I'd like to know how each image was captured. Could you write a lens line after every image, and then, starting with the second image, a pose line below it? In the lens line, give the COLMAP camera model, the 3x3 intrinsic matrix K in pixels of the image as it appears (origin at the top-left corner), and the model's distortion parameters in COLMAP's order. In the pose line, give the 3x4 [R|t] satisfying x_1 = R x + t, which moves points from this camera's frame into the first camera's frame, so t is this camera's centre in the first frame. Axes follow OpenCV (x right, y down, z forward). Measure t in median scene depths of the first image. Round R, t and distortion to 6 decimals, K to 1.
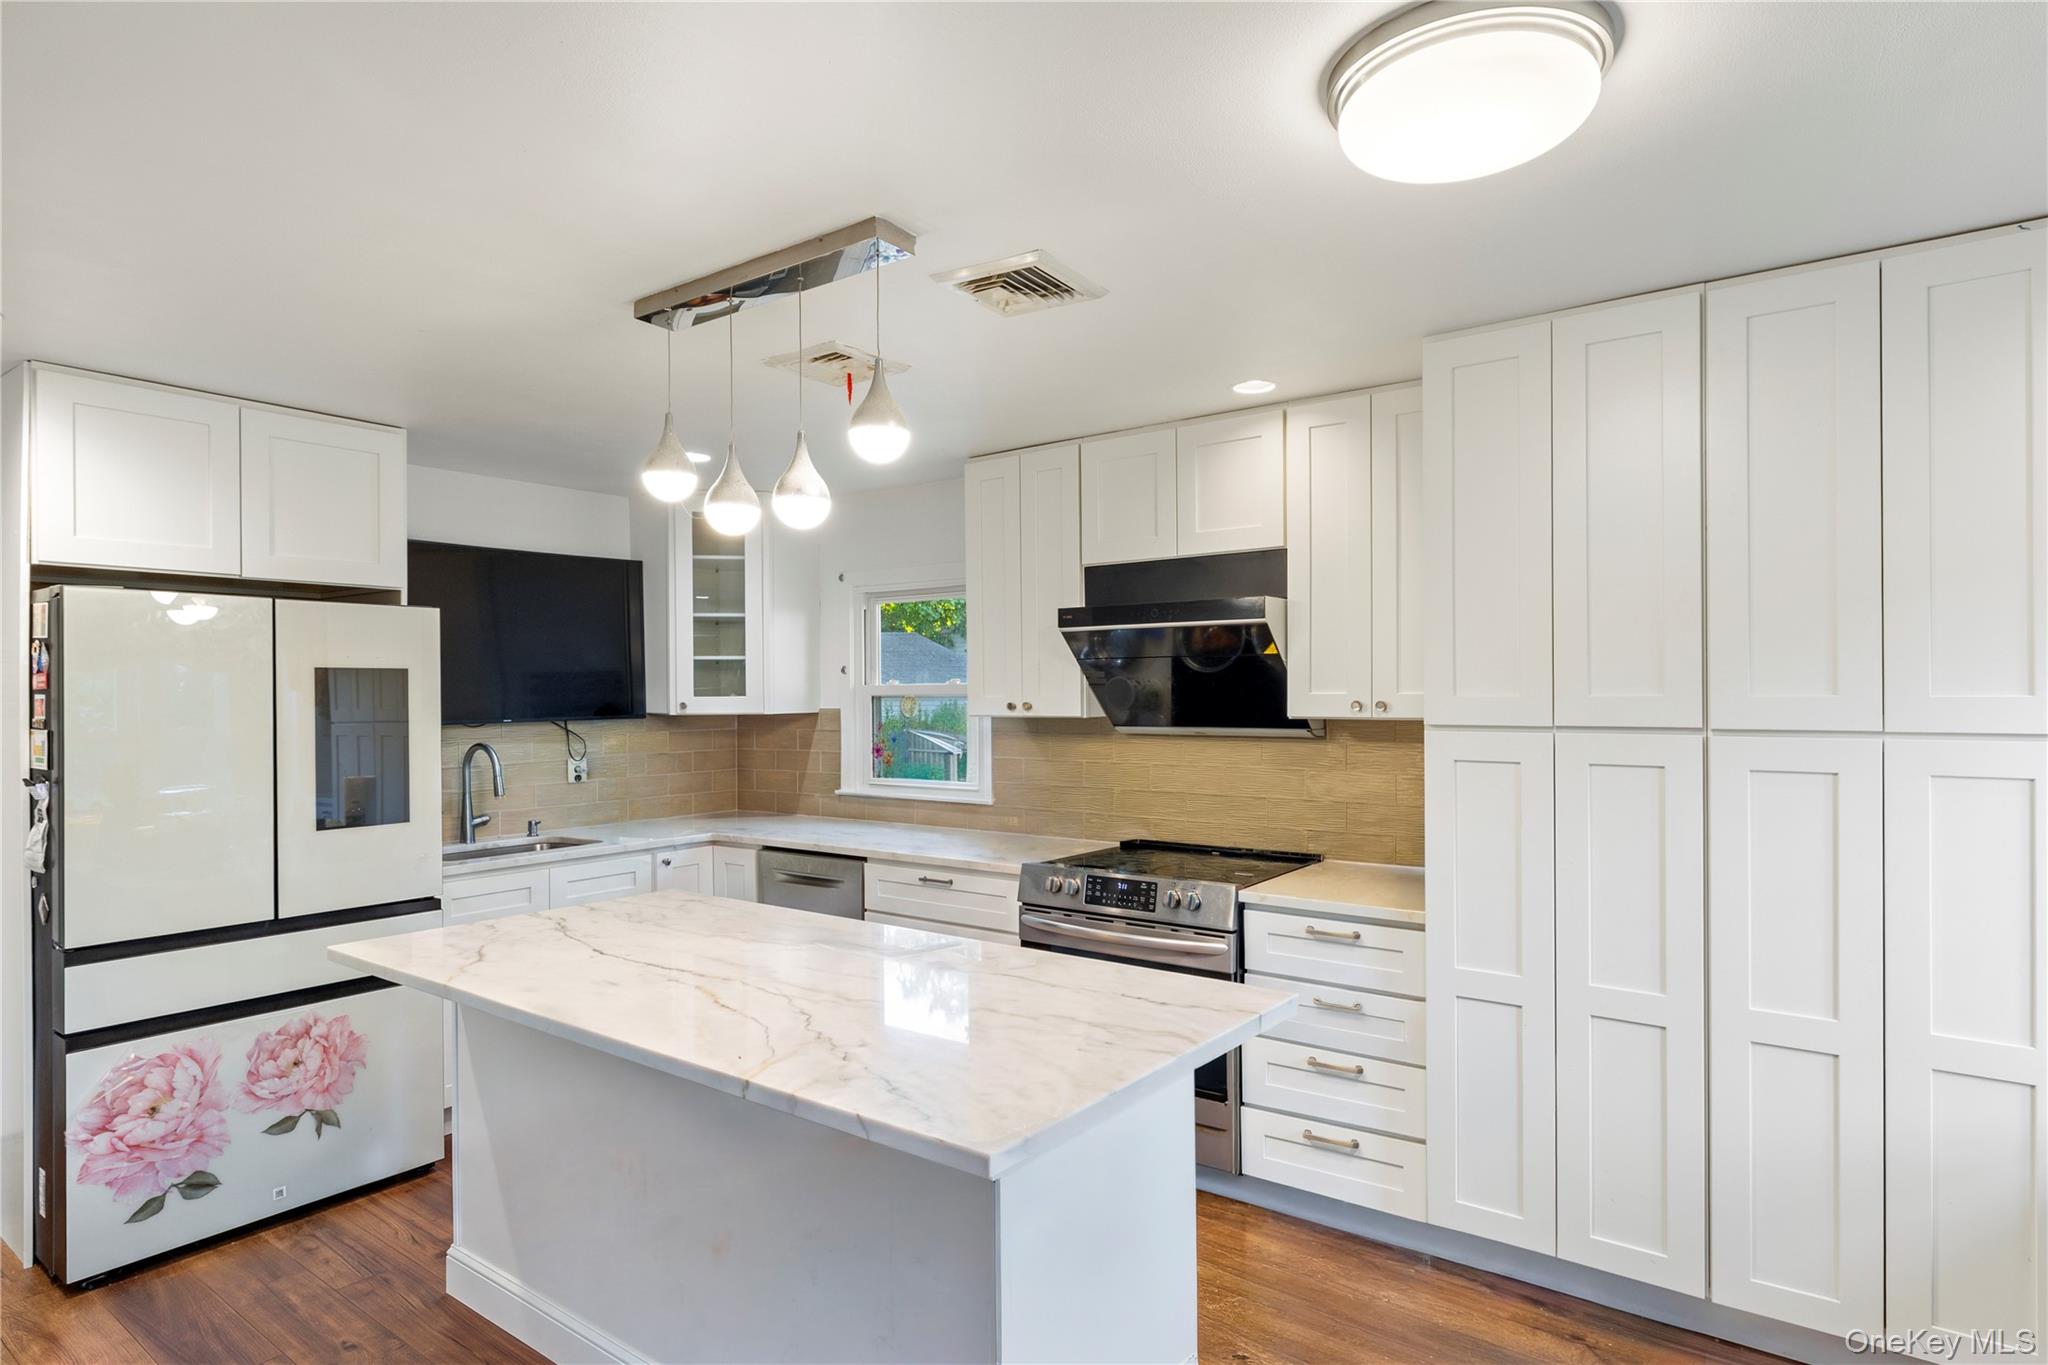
lens RADIAL K [[1123.6, 0, 1032.7], [0, 1123.6, 684.3], [0, 0, 1]] dist [-0.005979, -0.000572]
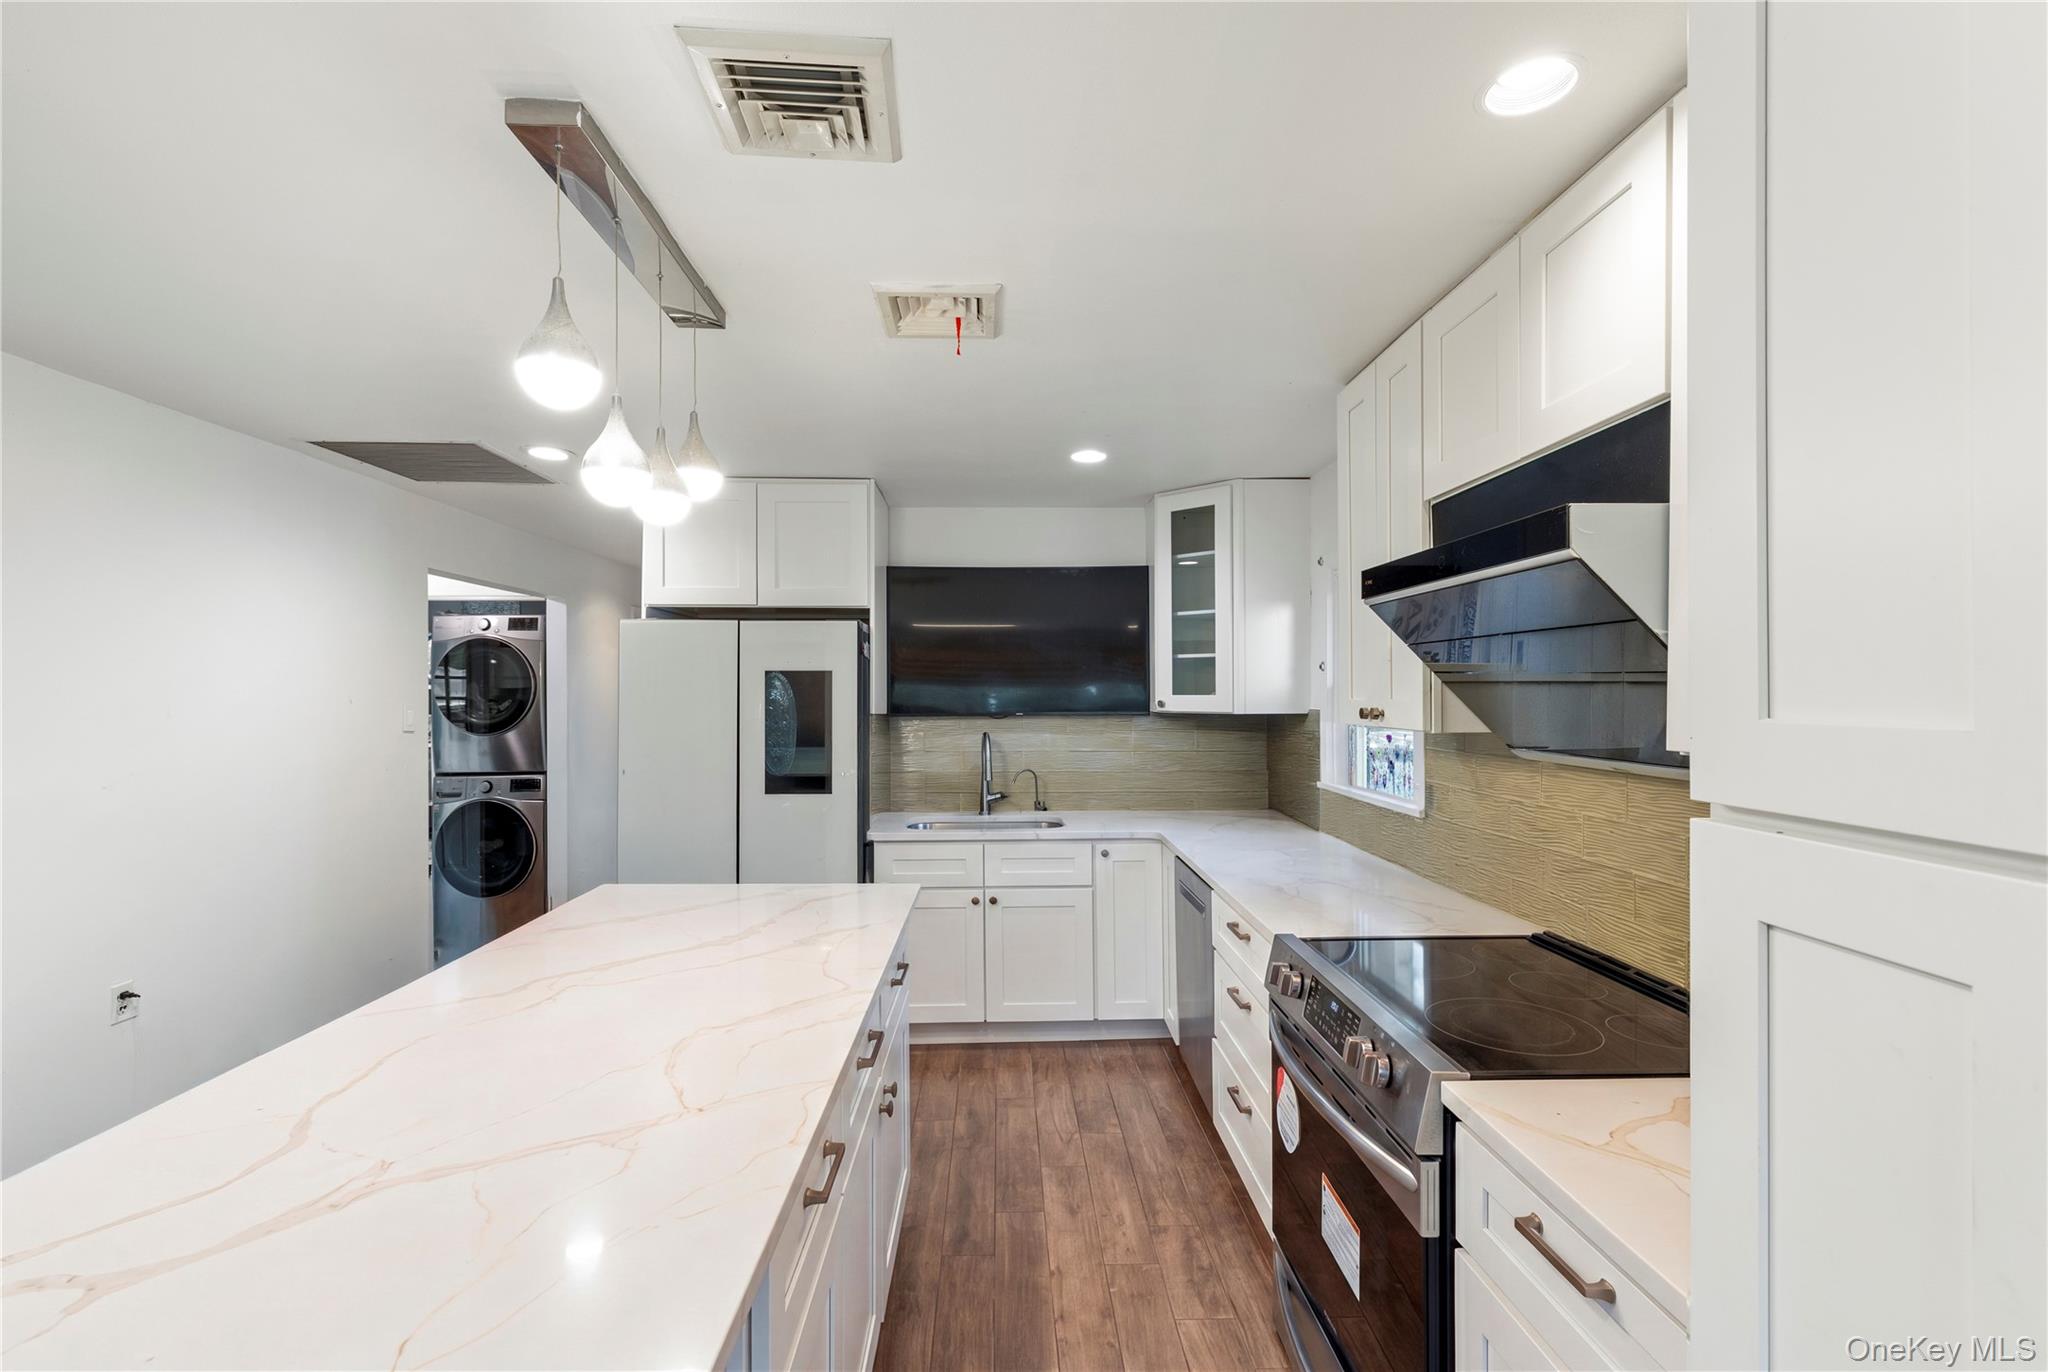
lens RADIAL K [[893.4, 0, 1011.2], [0, 893.4, 683.4], [0, 0, 1]] dist [-0.001211, -0.000162]
pose [[0.609991, -0.000294, -0.792408, 0.277356], [0.000768, 1.000000, 0.000221, 0.000172], [0.792408, -0.000743, 0.609991, 0.427732]]
